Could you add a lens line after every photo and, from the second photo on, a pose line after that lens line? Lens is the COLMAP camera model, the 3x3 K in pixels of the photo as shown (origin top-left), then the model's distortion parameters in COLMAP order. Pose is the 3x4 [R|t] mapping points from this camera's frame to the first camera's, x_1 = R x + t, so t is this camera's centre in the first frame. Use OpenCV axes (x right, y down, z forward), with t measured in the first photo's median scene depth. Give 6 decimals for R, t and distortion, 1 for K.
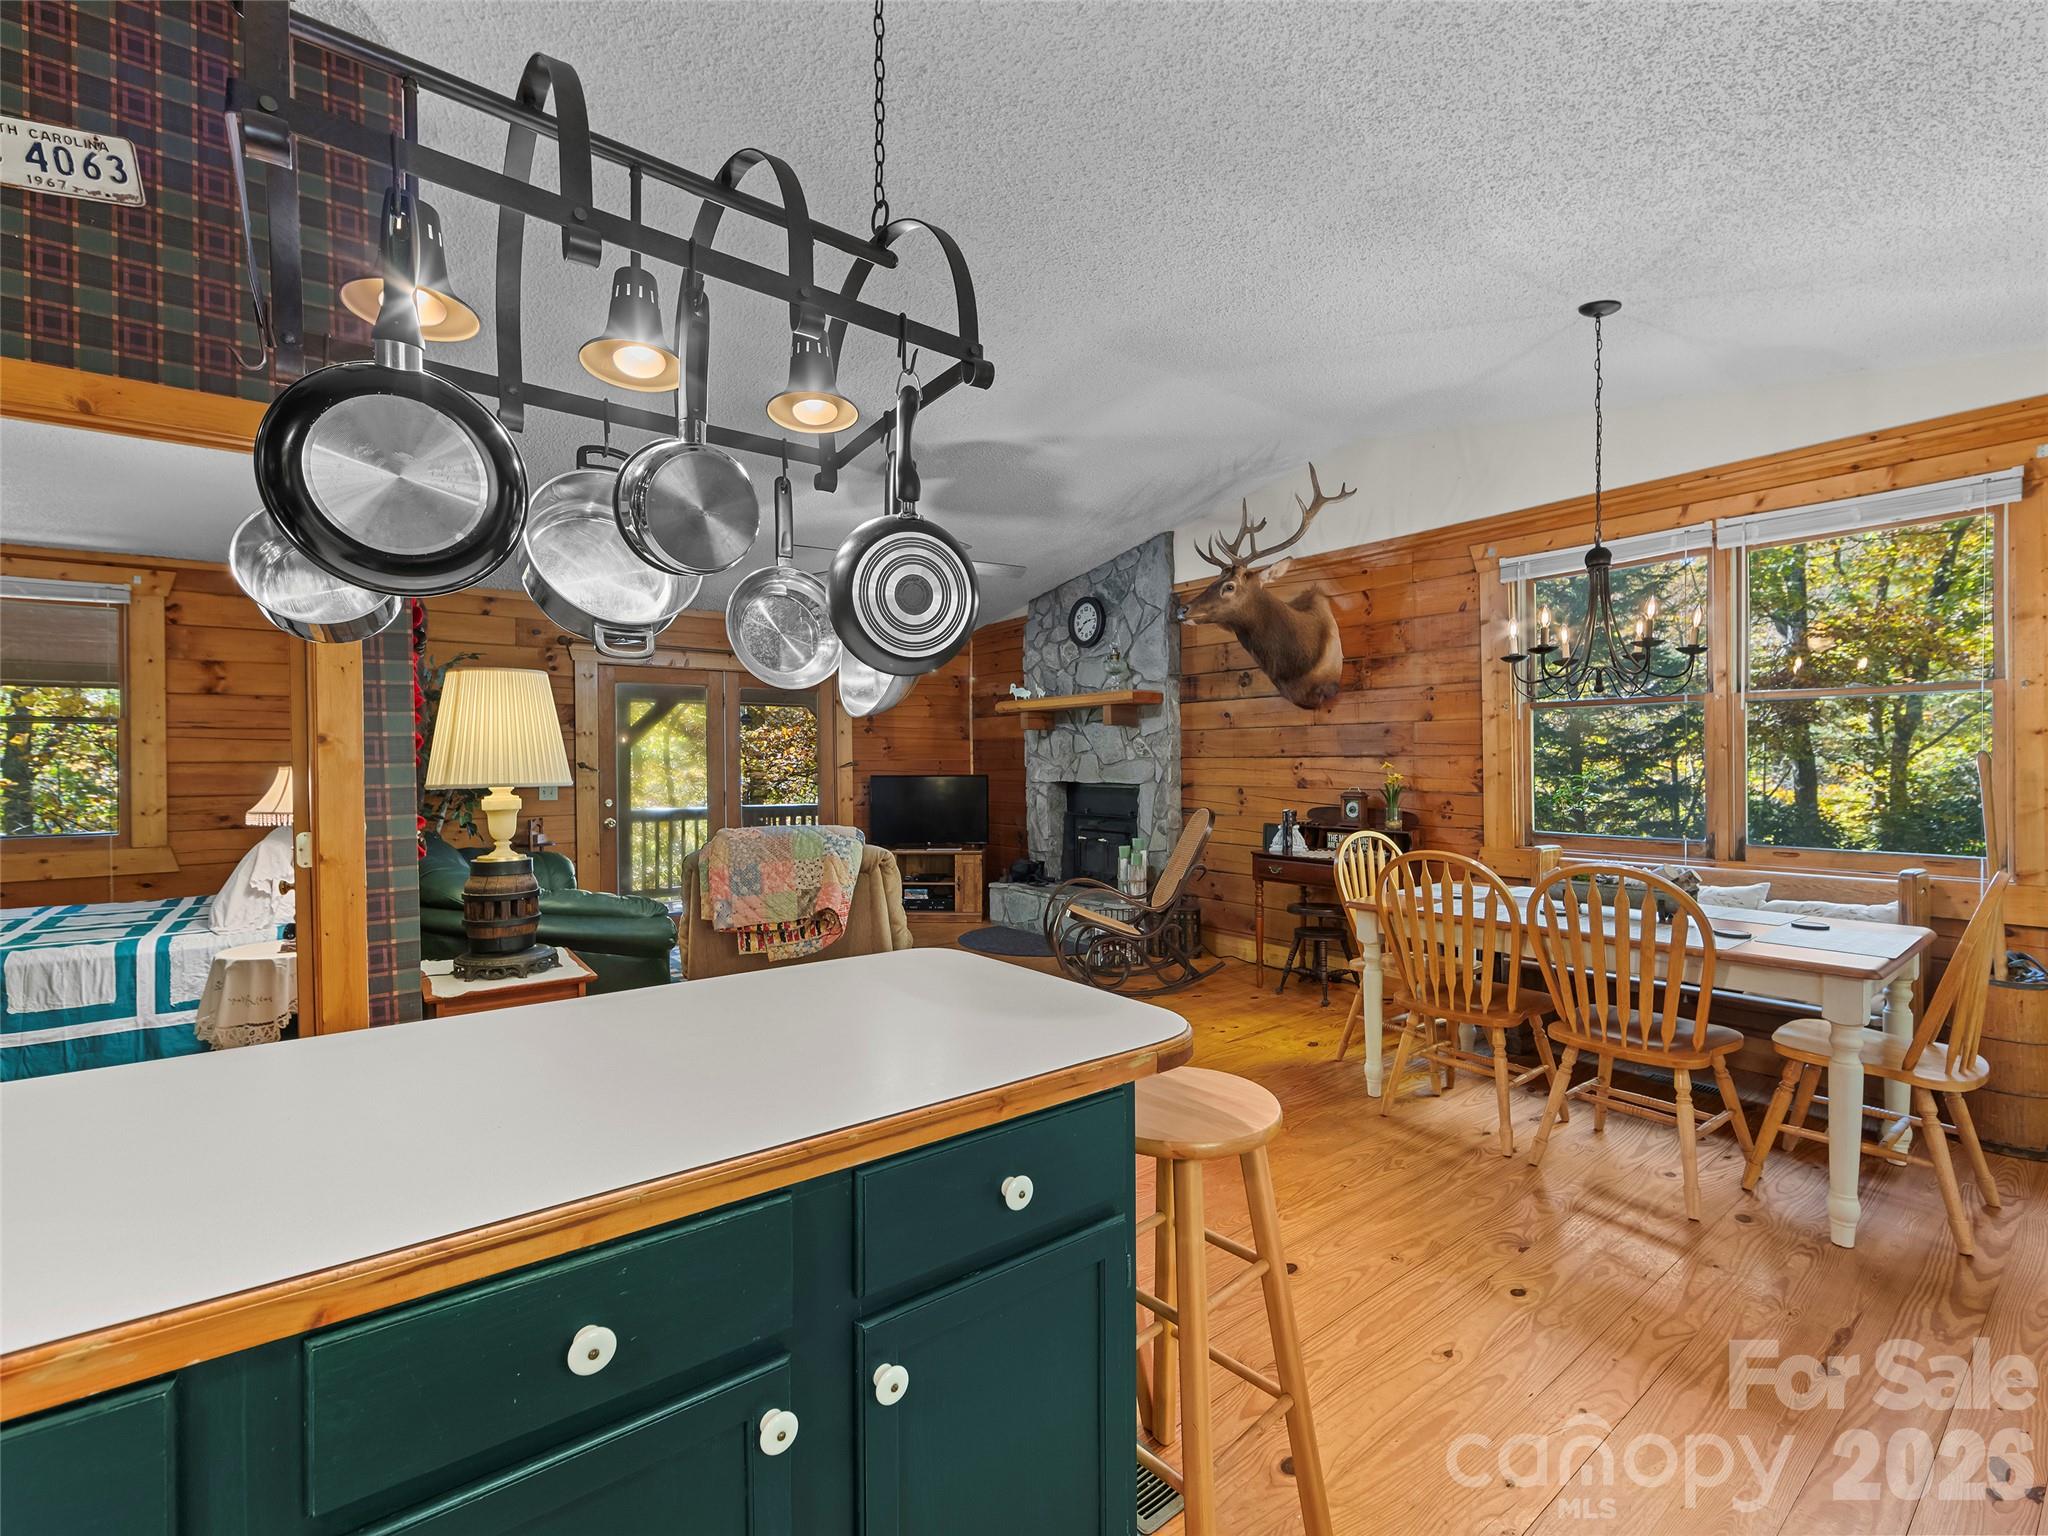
lens RADIAL K [[899.5, 0, 1024.0], [0, 899.5, 769.9], [0, 0, 1]] dist [-0.004772, 0.000460]
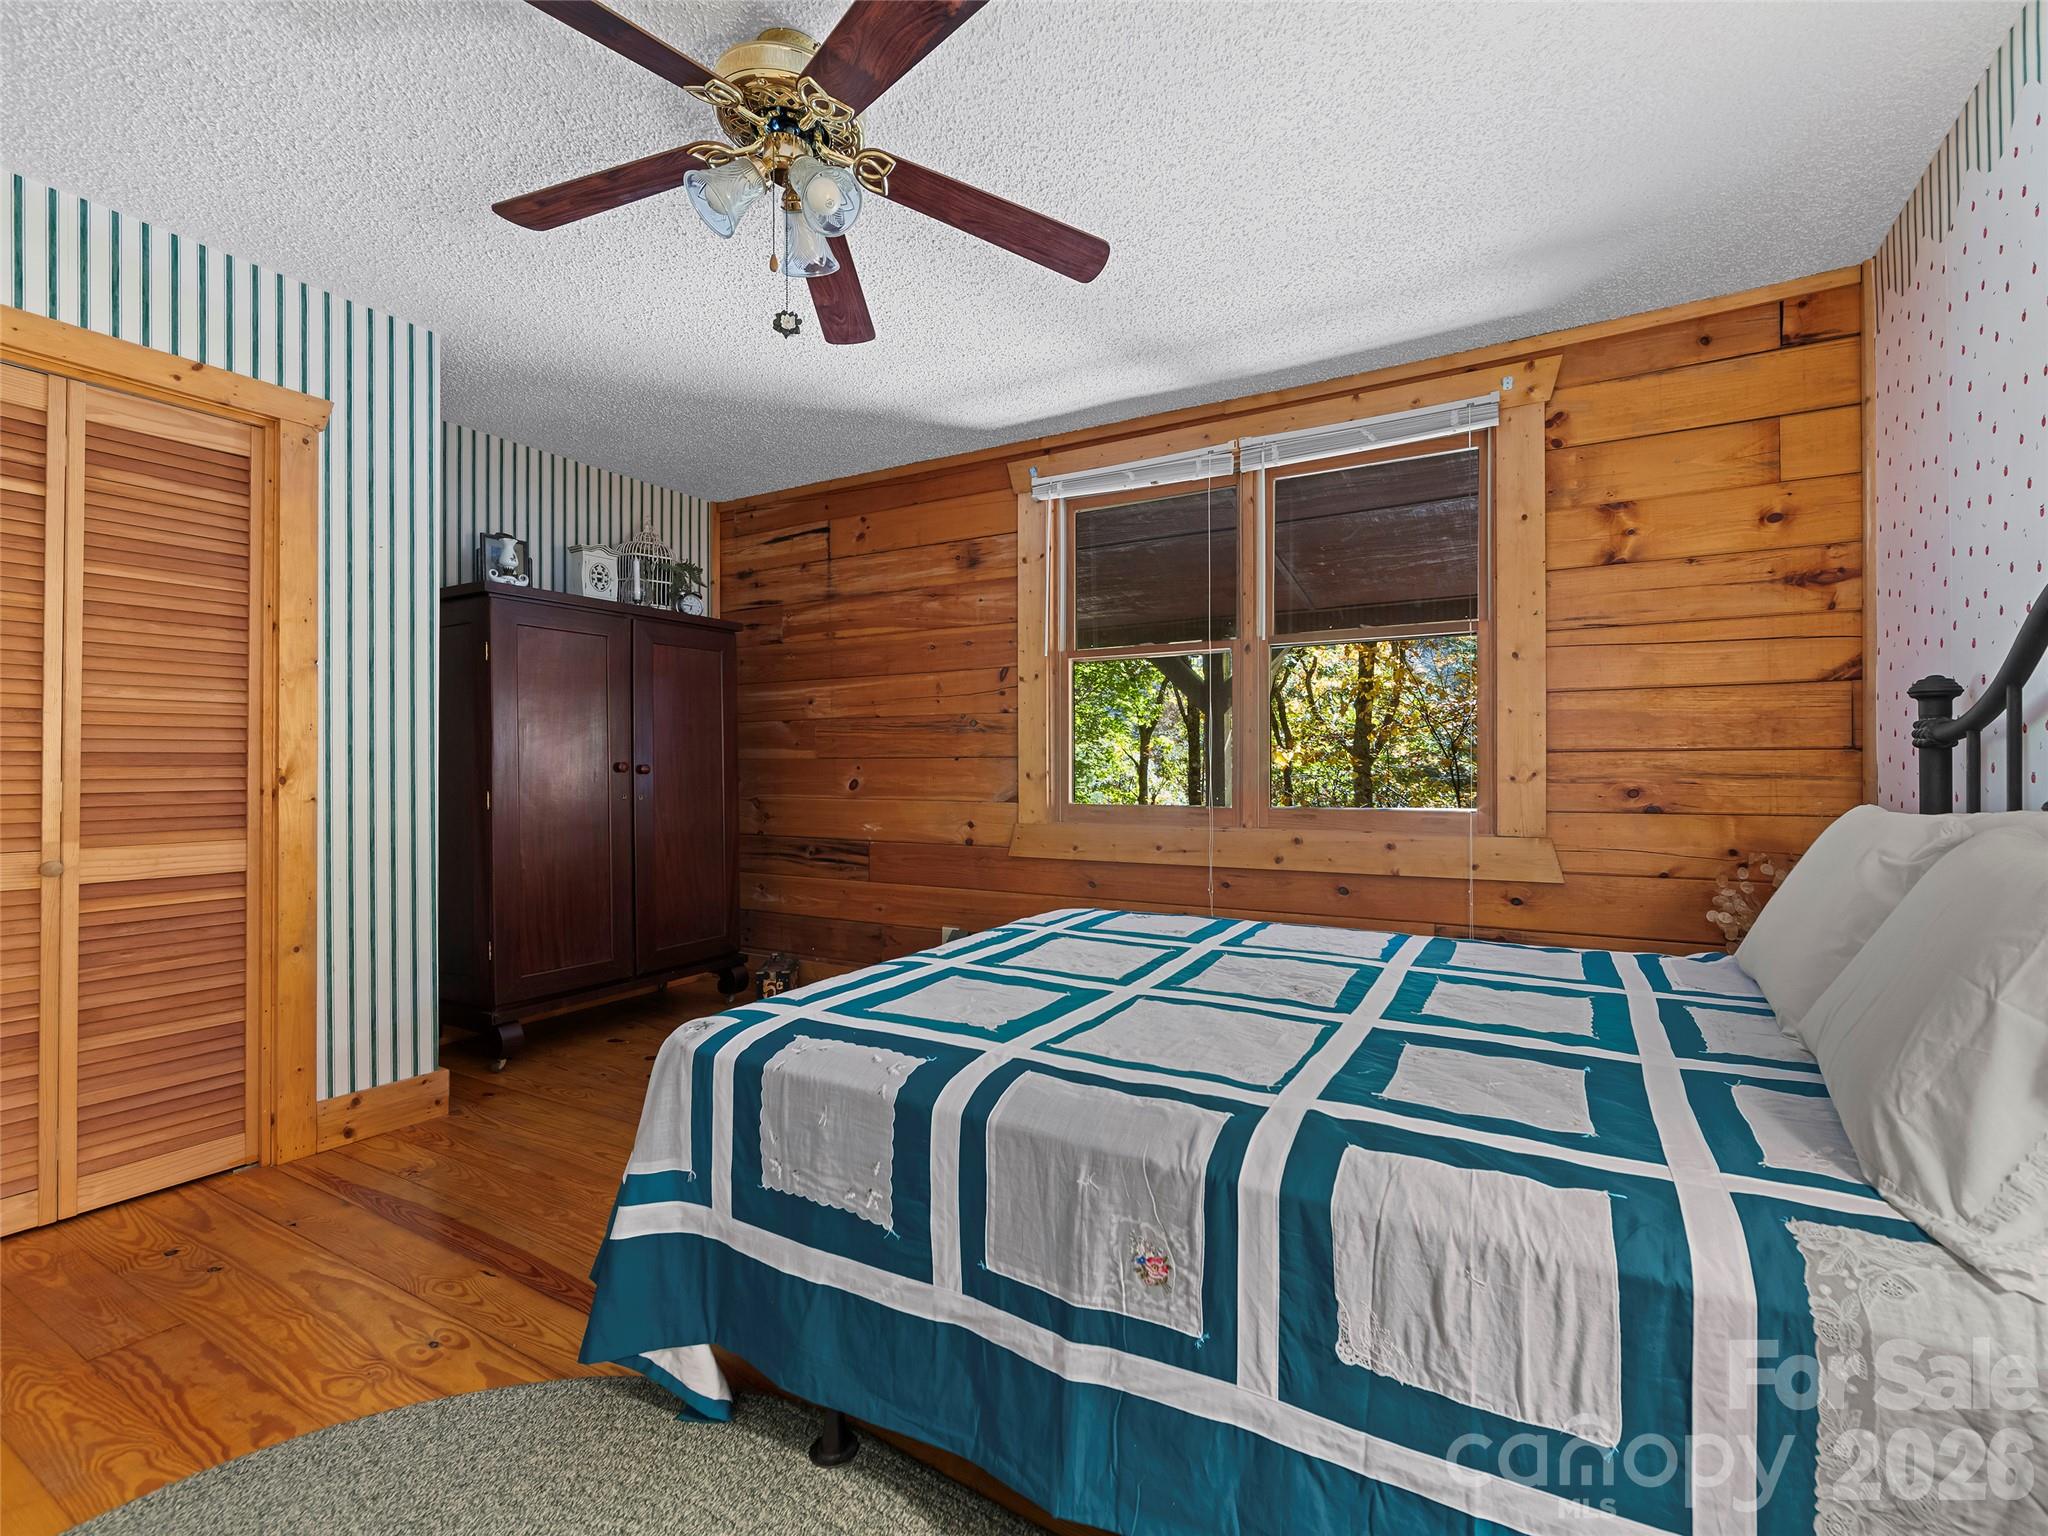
lens RADIAL K [[899.5, 0, 1074.2], [0, 899.5, 762.7], [0, 0, 1]] dist [-0.004772, 0.000460]
pose [[0.404253, 0.002847, -0.914643, -0.521910], [-0.006541, 0.999979, 0.000222, 0.037238], [0.914624, 0.005892, 0.404263, 0.463706]]
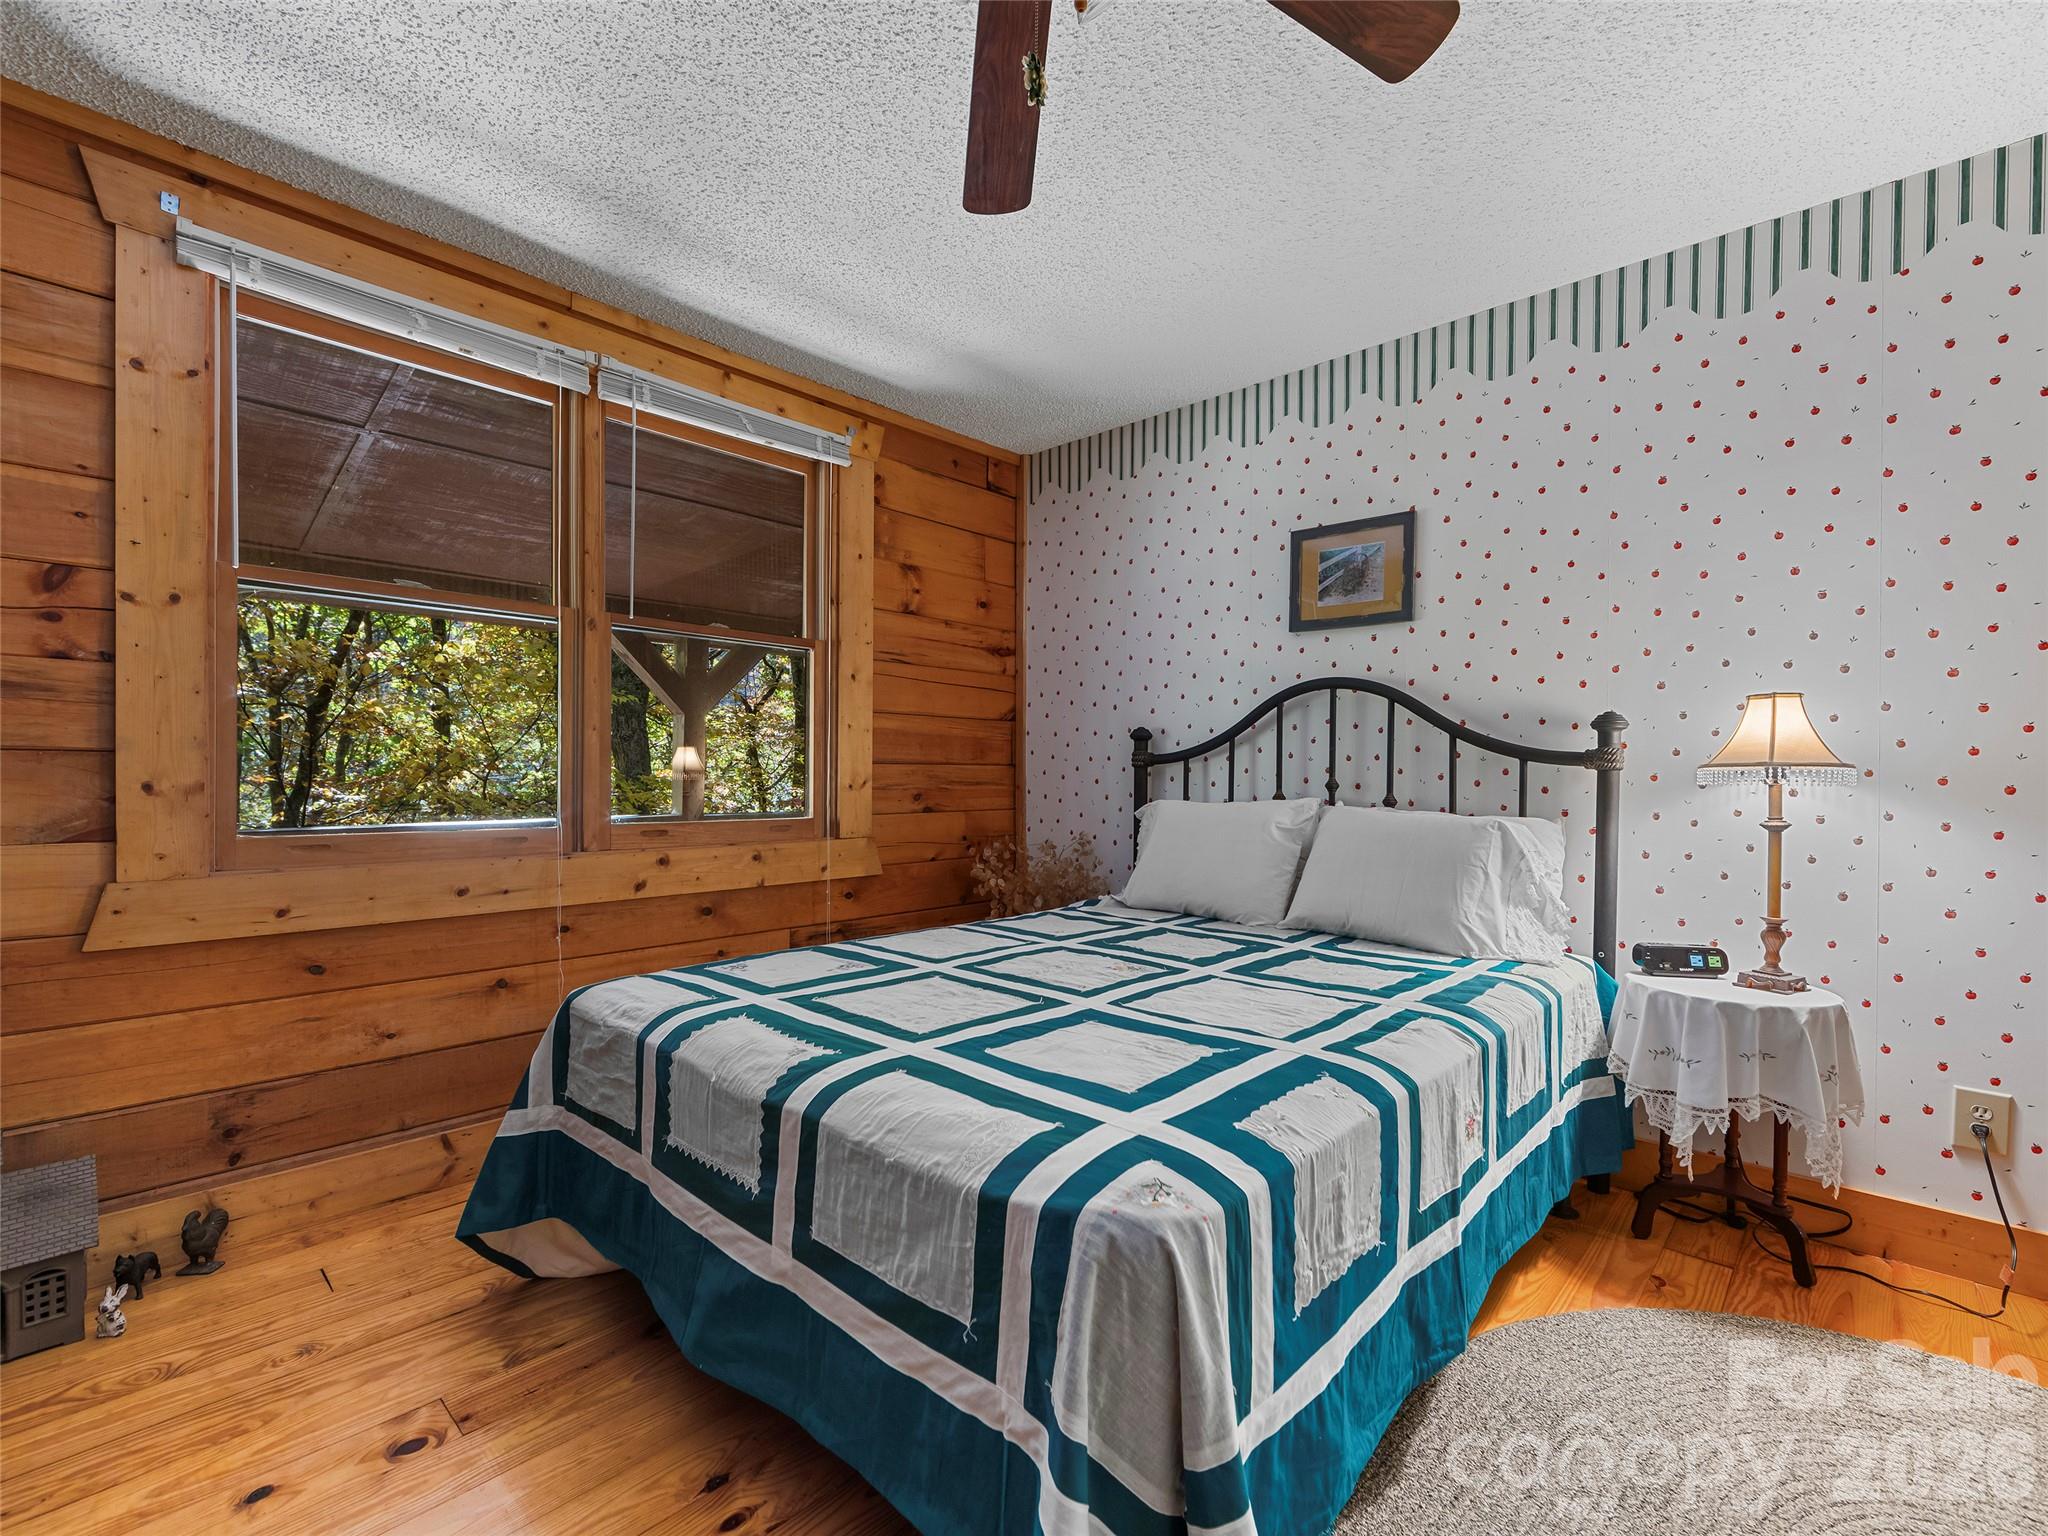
lens RADIAL K [[909.0, 0, 1035.7], [0, 909.0, 784.8], [0, 0, 1]] dist [-0.005723, -0.000451]
pose [[0.985687, 0.012419, 0.168125, -0.896444], [-0.012974, 0.999913, 0.002198, 0.041120], [-0.168083, -0.004348, 0.985763, 0.293405]]
